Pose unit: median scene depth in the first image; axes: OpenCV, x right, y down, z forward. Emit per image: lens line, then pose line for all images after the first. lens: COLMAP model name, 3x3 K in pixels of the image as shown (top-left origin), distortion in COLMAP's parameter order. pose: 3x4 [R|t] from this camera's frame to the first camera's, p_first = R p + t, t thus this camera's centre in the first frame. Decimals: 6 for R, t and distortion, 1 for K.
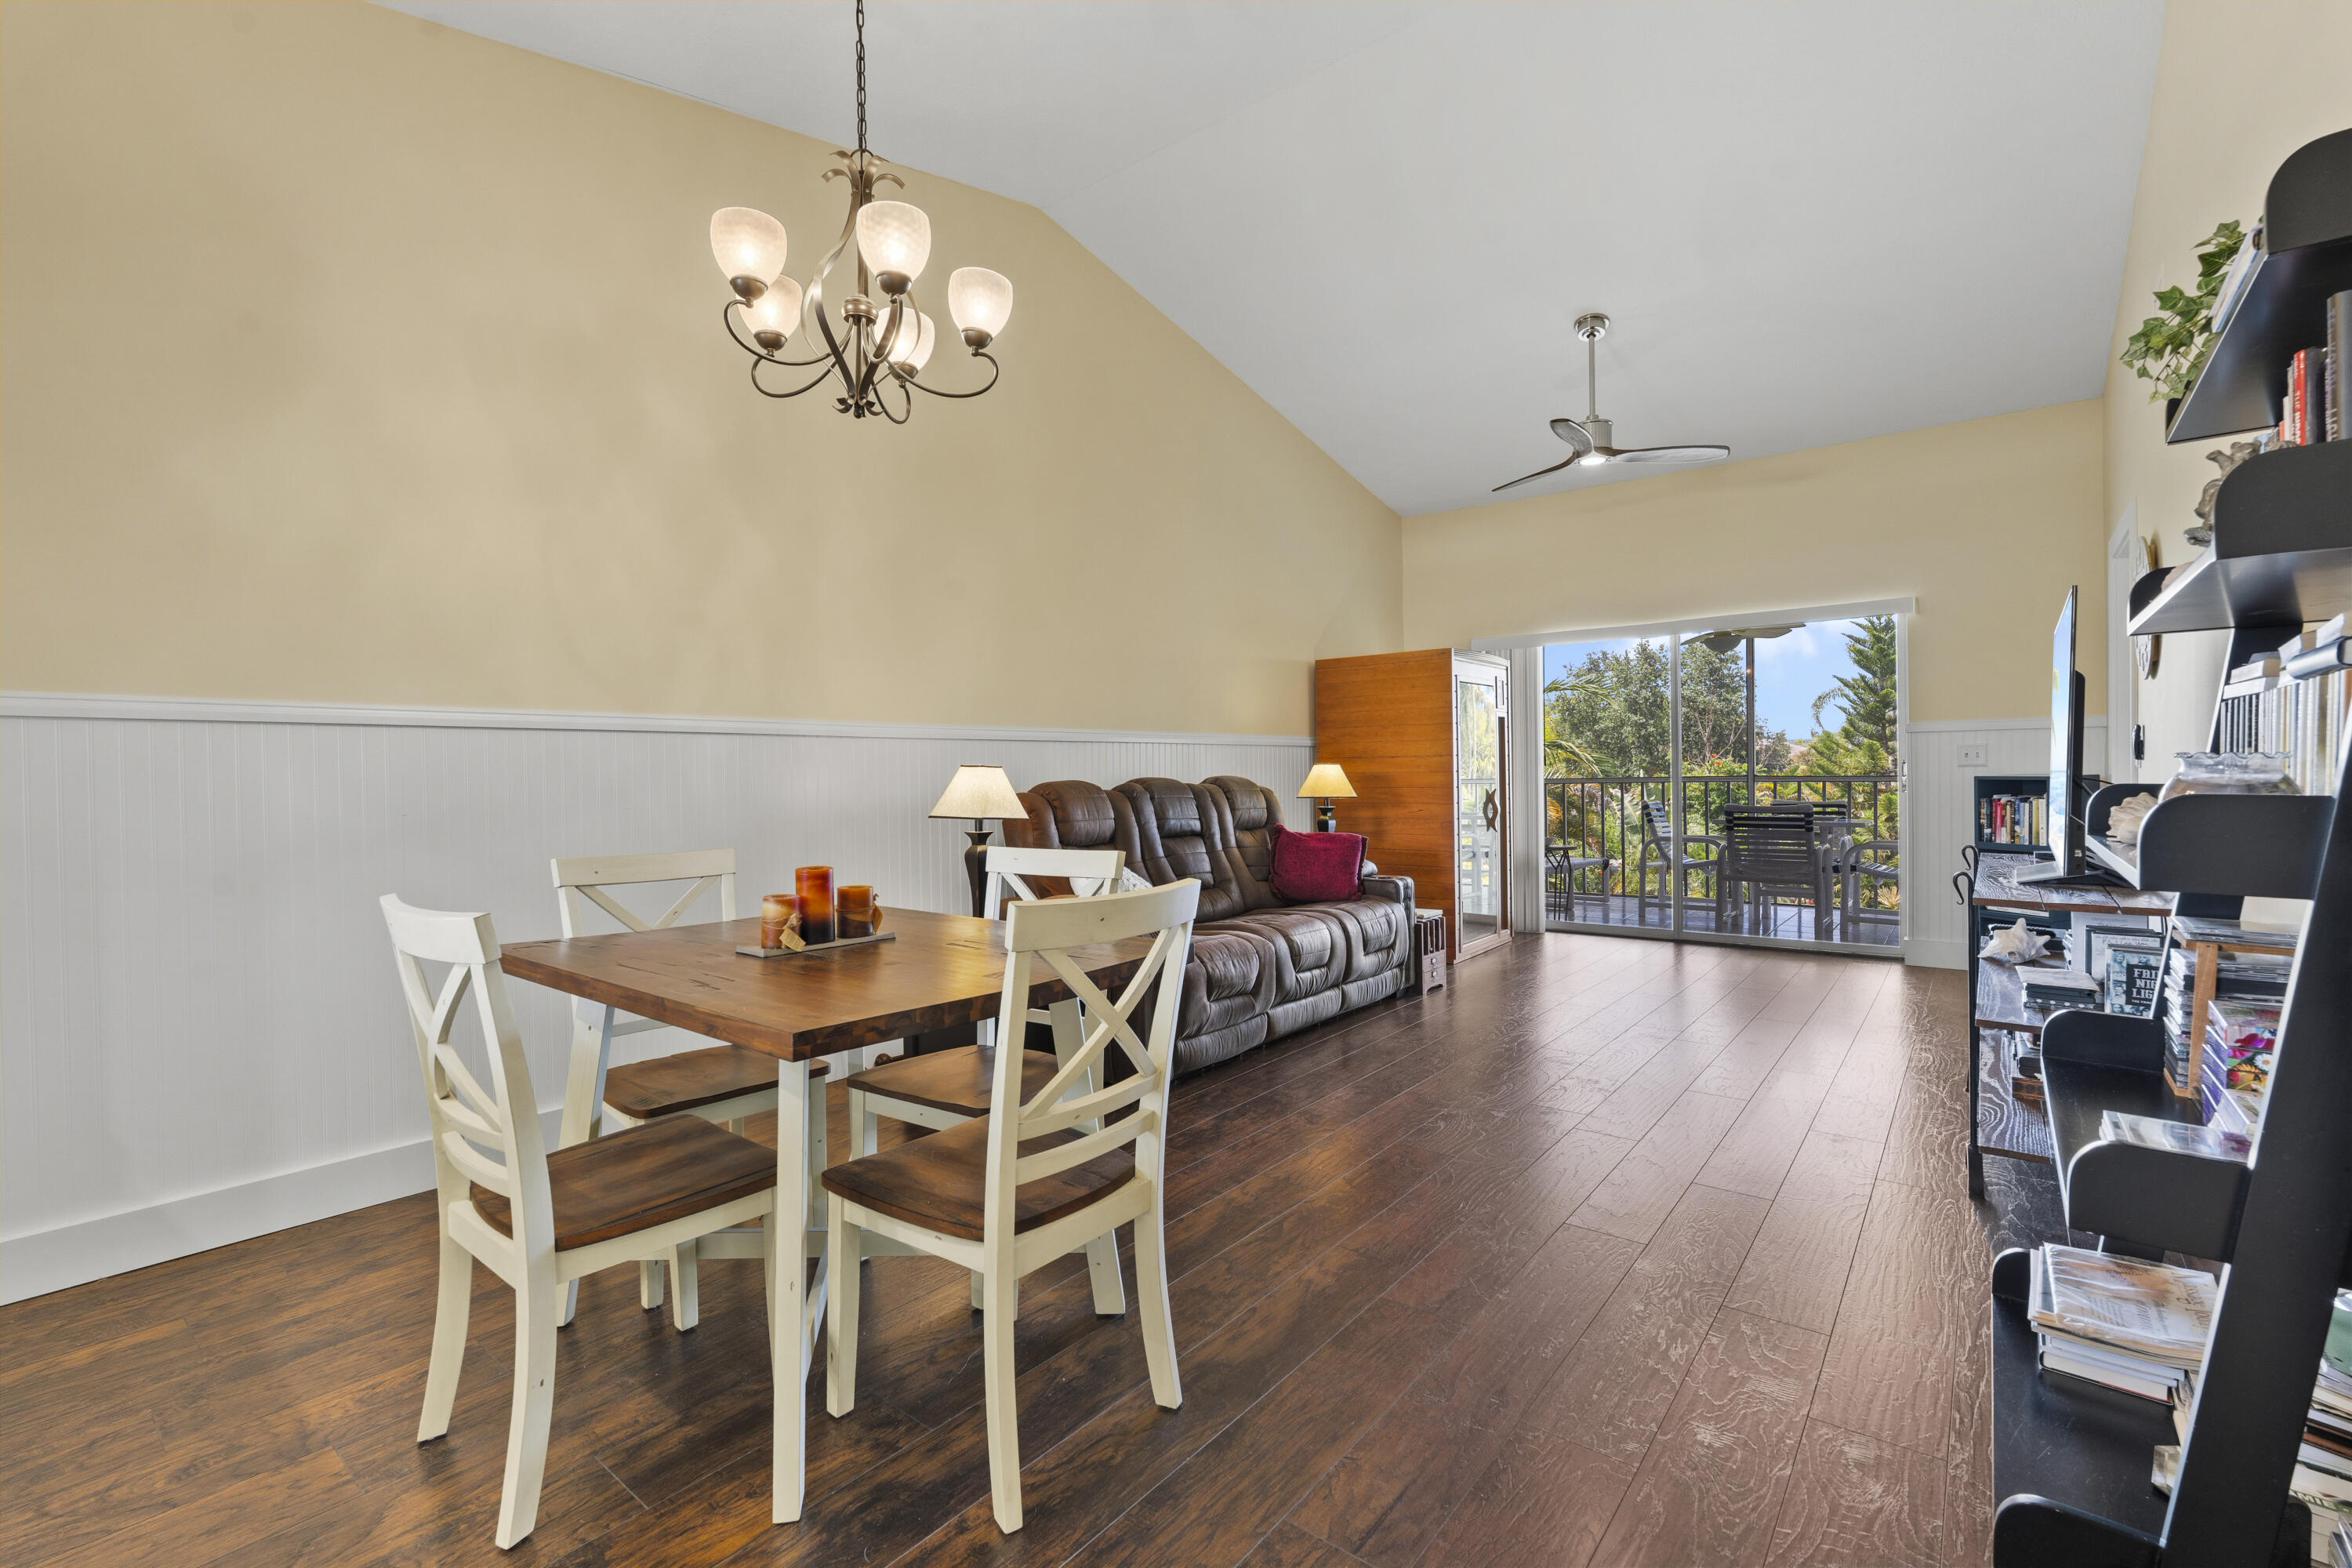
lens RADIAL K [[1029.3, 0, 1185.2], [0, 1029.3, 785.7], [0, 0, 1]] dist [-0.006521, 0.000907]
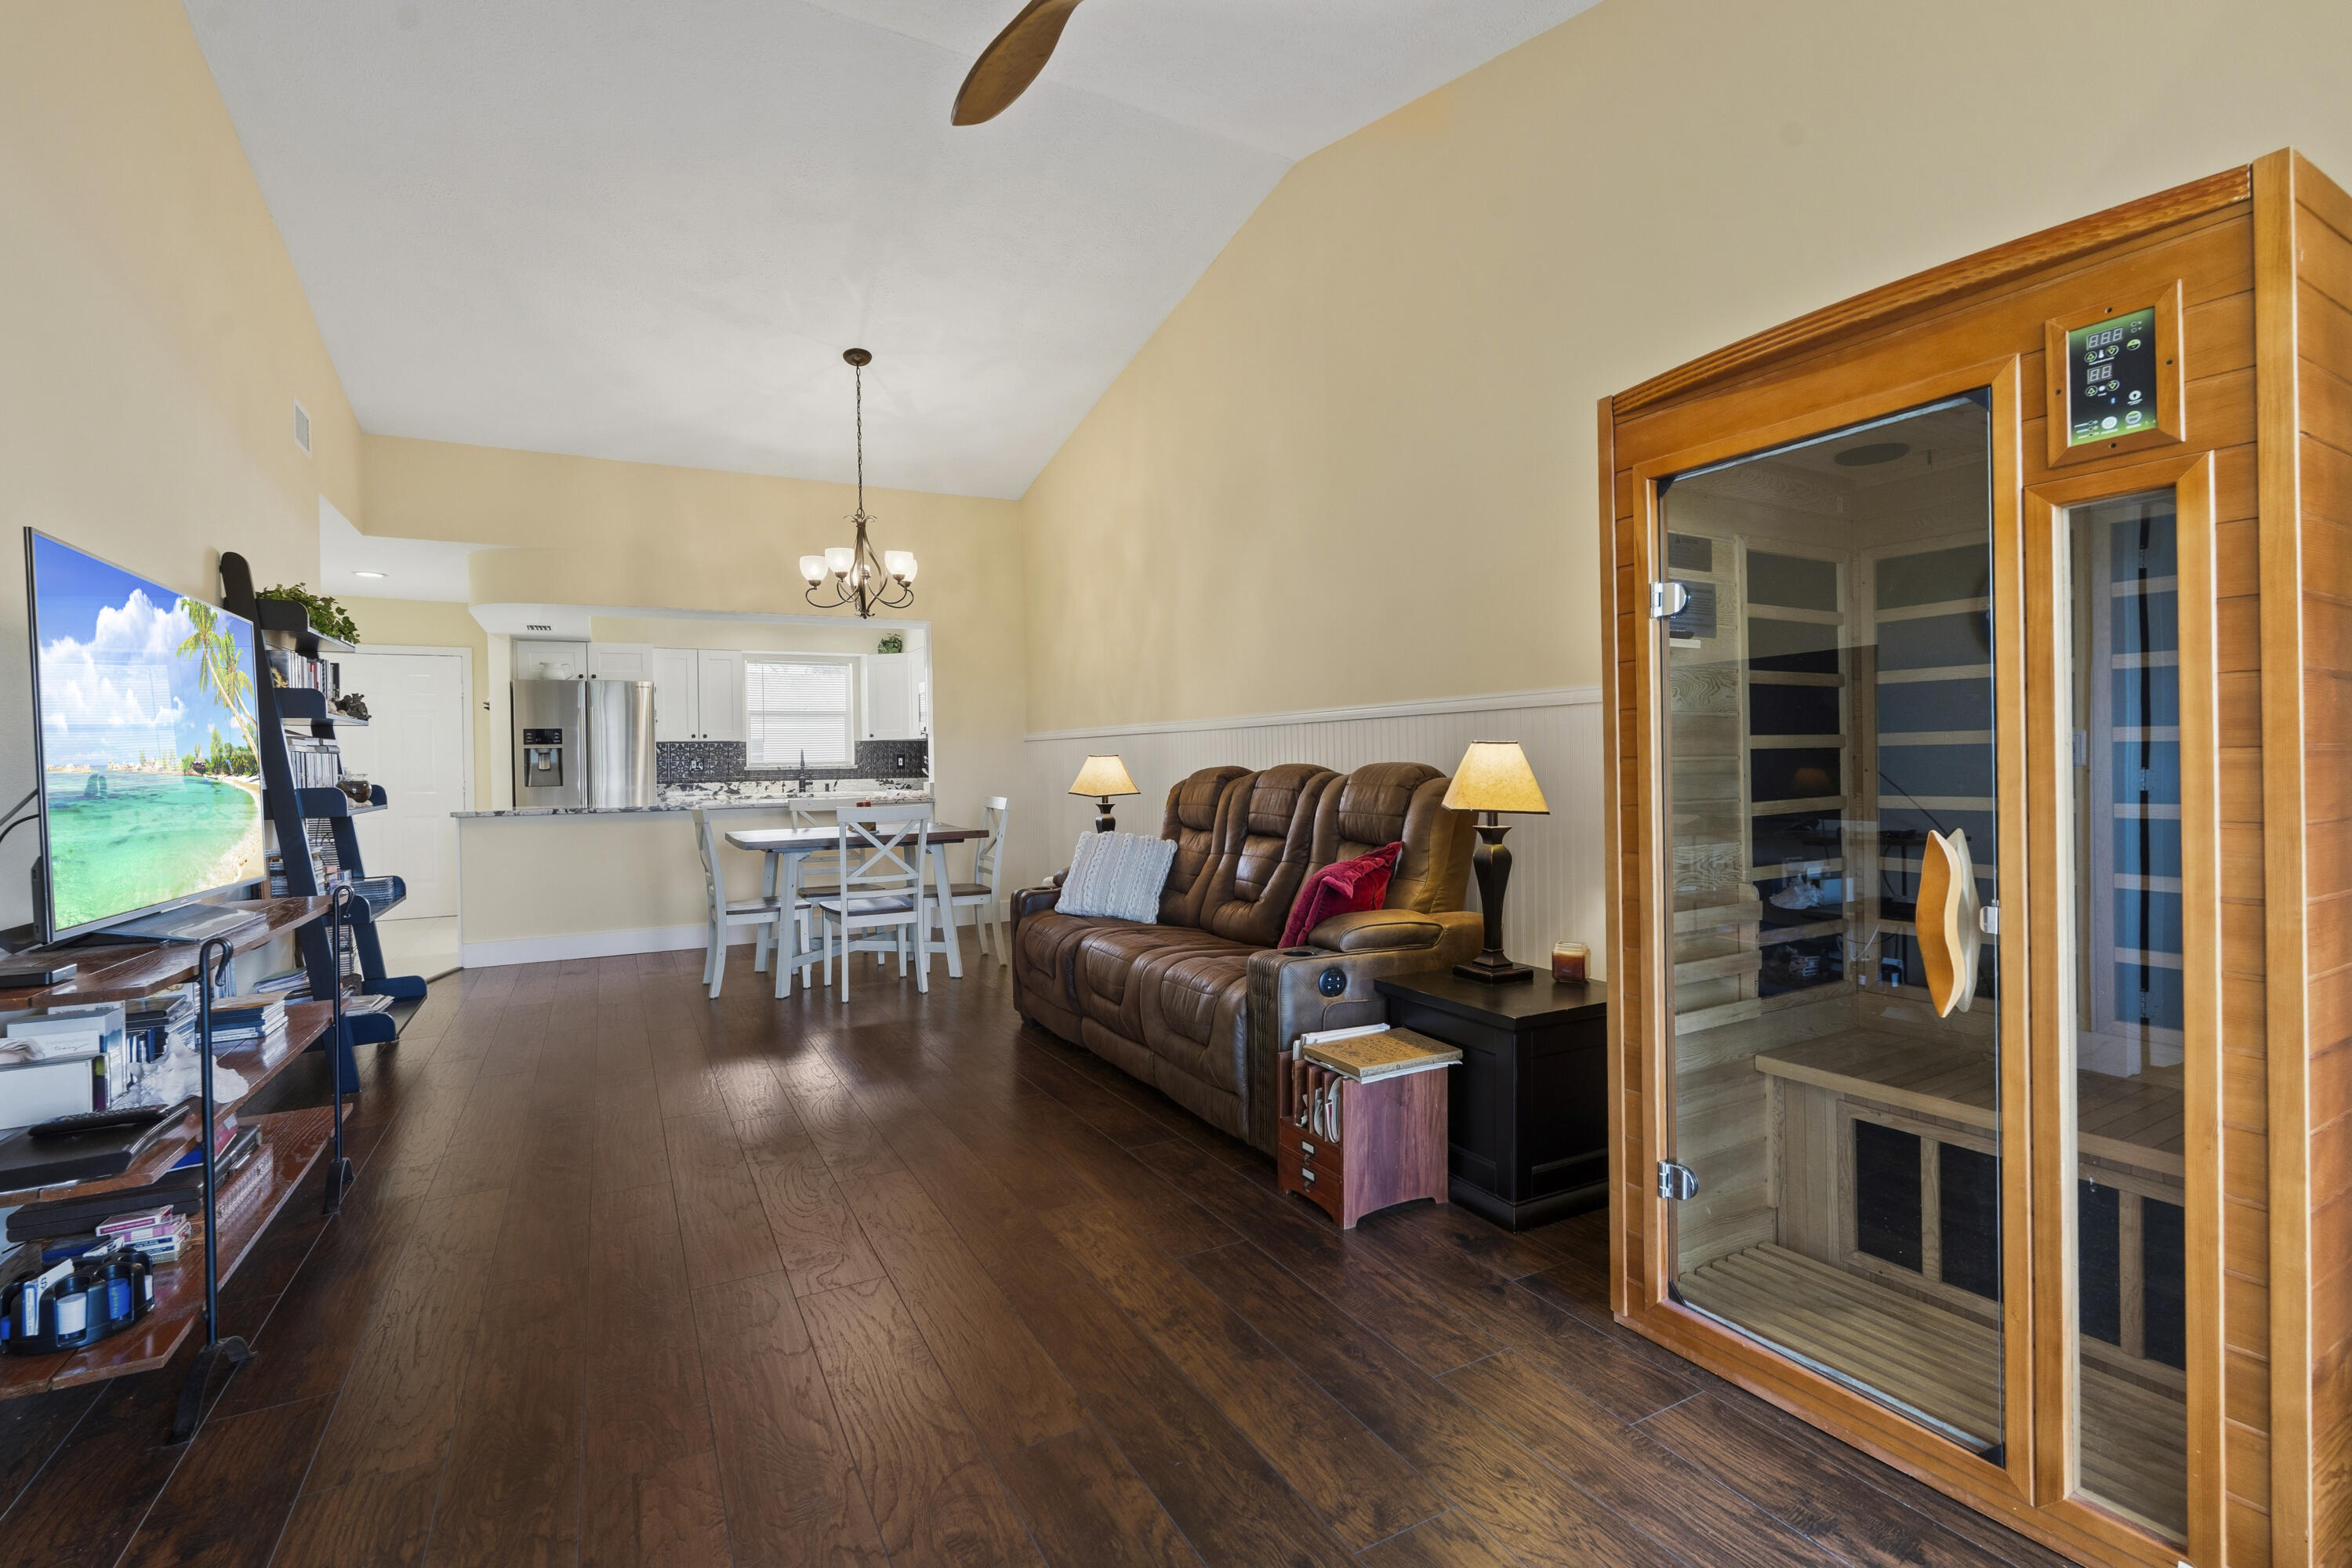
lens RADIAL K [[1029.3, 0, 1181.2], [0, 1029.3, 764.3], [0, 0, 1]] dist [-0.006521, 0.000907]
pose [[-0.376112, 0.024764, -0.926243, 0.746341], [0.011073, 0.999692, 0.022232, -0.027481], [0.926508, -0.001895, -0.376270, 1.169034]]
